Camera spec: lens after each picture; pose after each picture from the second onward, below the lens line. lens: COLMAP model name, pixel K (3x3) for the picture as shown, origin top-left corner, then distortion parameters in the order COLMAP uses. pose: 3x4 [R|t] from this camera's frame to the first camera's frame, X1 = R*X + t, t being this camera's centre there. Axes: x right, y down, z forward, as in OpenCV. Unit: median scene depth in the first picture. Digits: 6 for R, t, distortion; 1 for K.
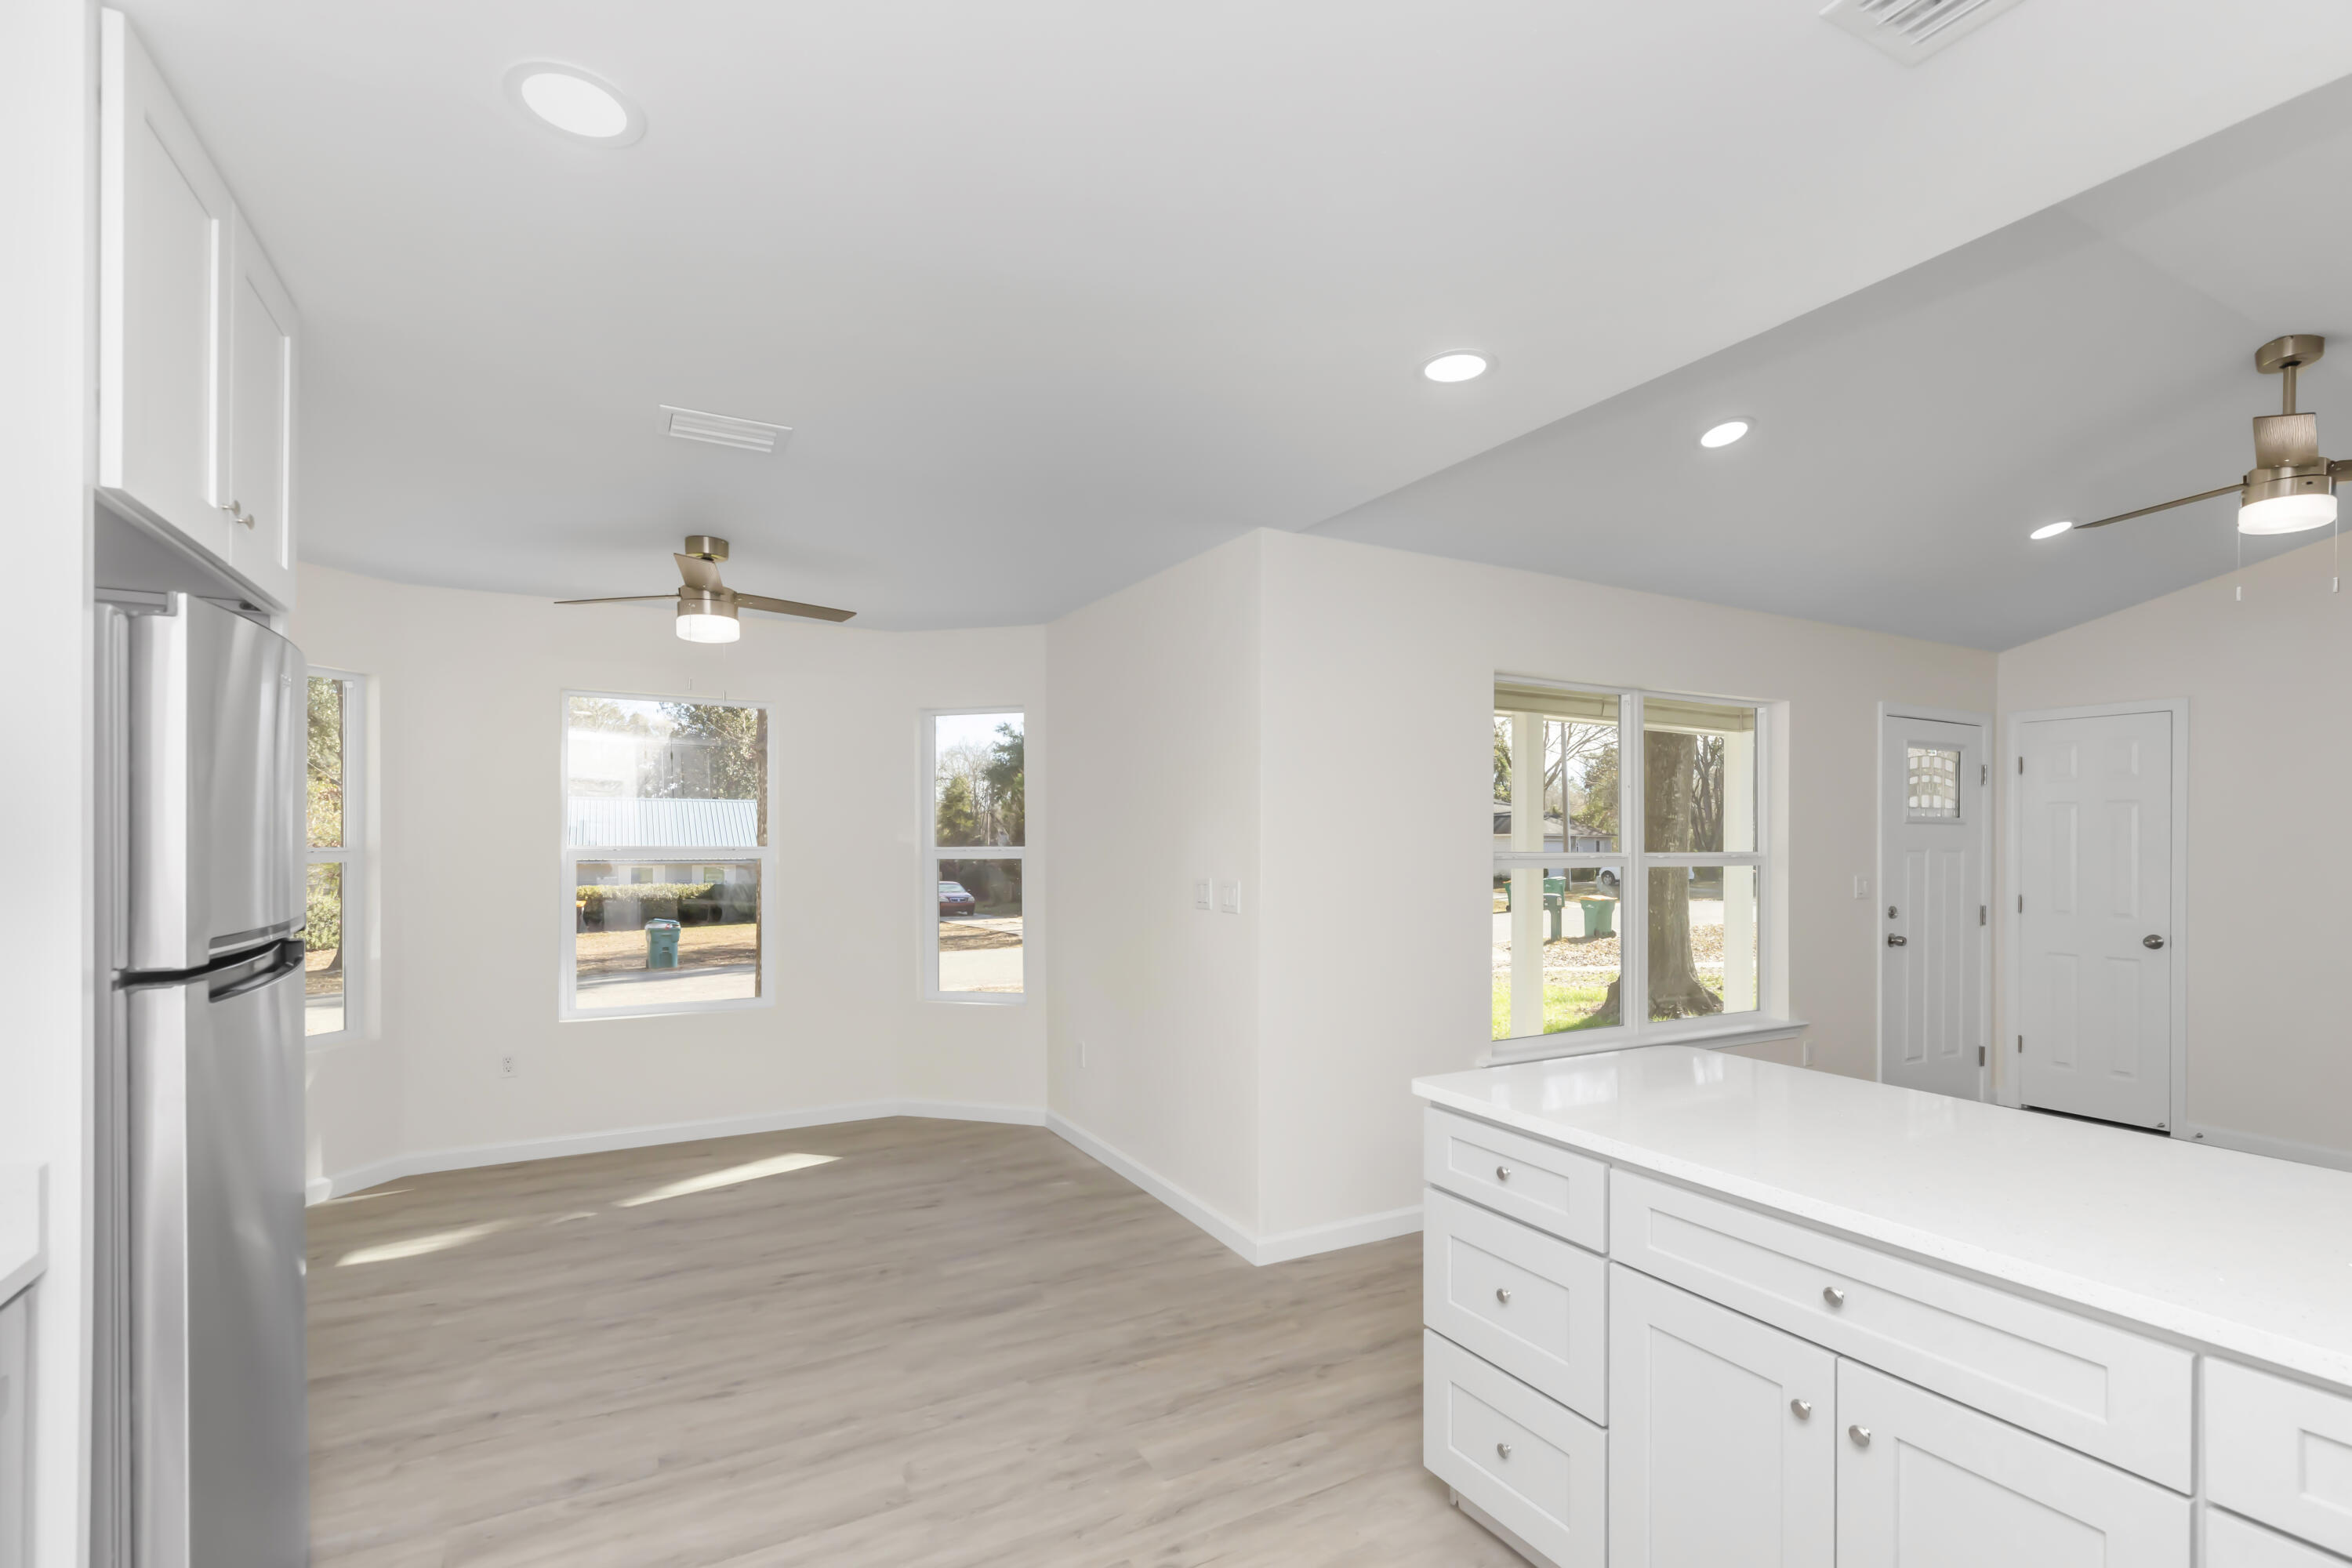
lens RADIAL K [[1063.3, 0, 1201.8], [0, 1063.3, 834.4], [0, 0, 1]] dist [0.002801, 0.000104]
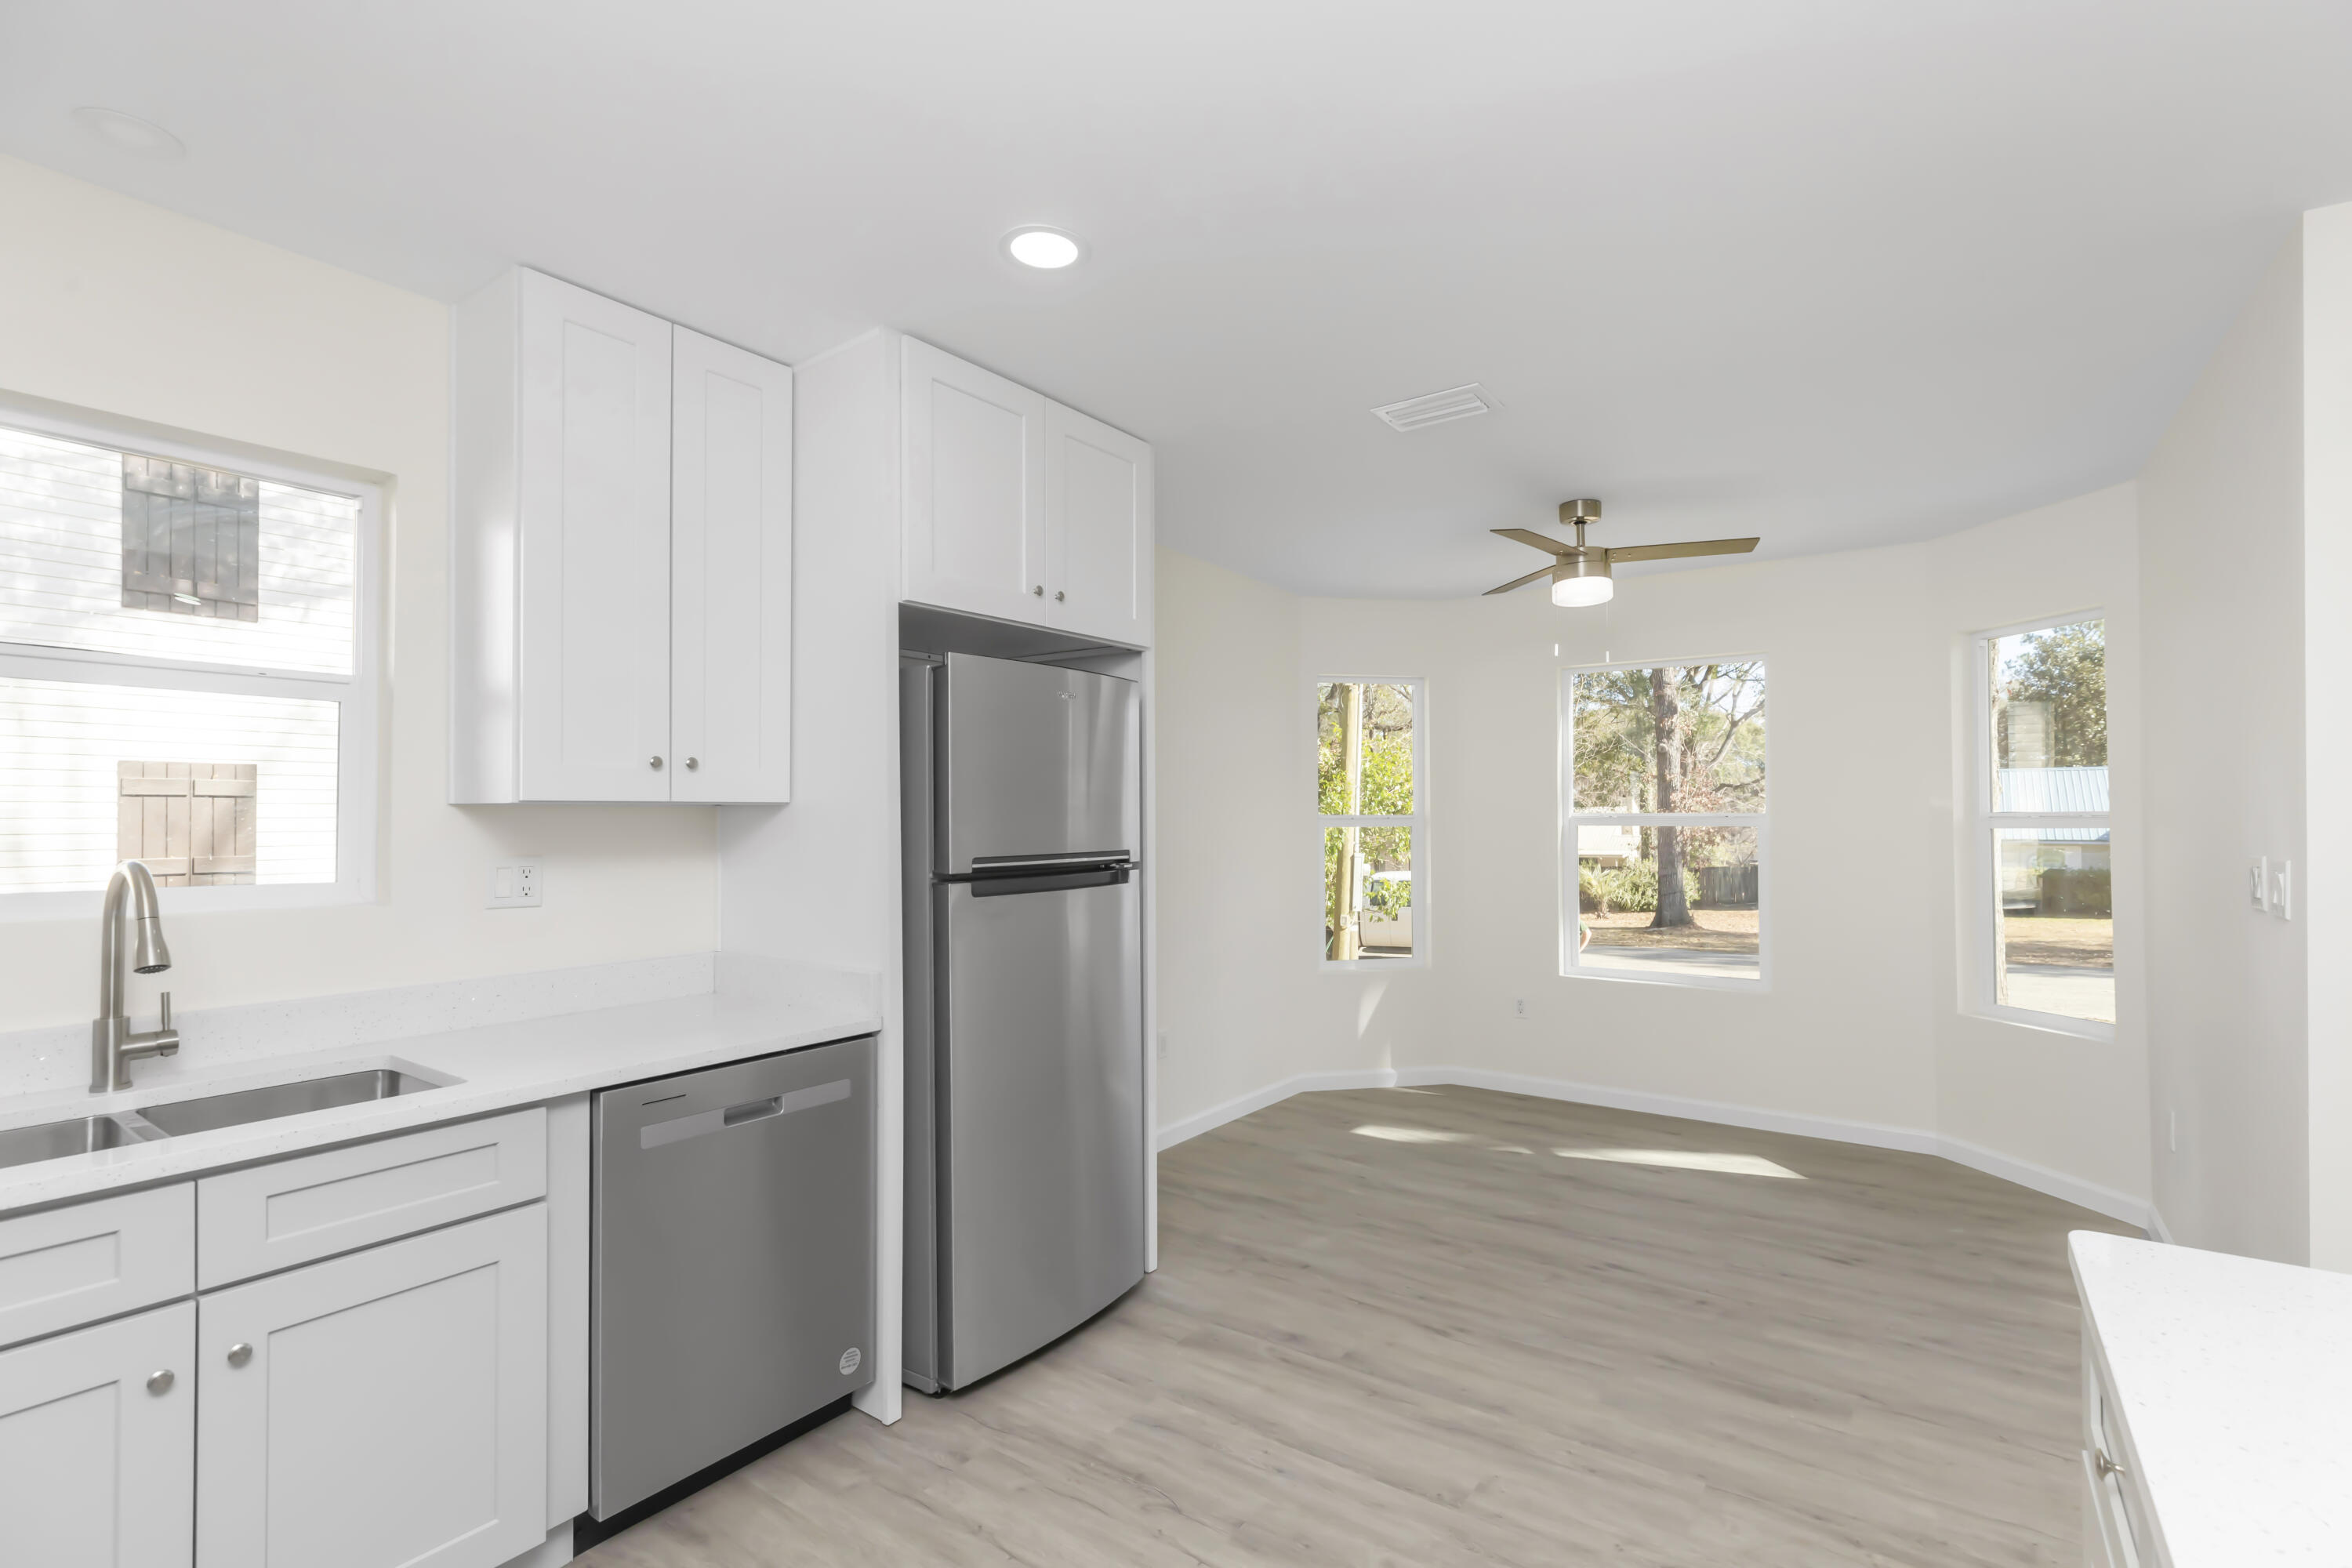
lens RADIAL K [[1082.9, 0, 1197.5], [0, 1082.9, 808.3], [0, 0, 1]] dist [0.001748, -0.000191]
pose [[0.436672, -0.010822, -0.899556, 0.320598], [0.008048, 0.999935, -0.008123, 0.016323], [0.899585, -0.003692, 0.436731, 0.257845]]
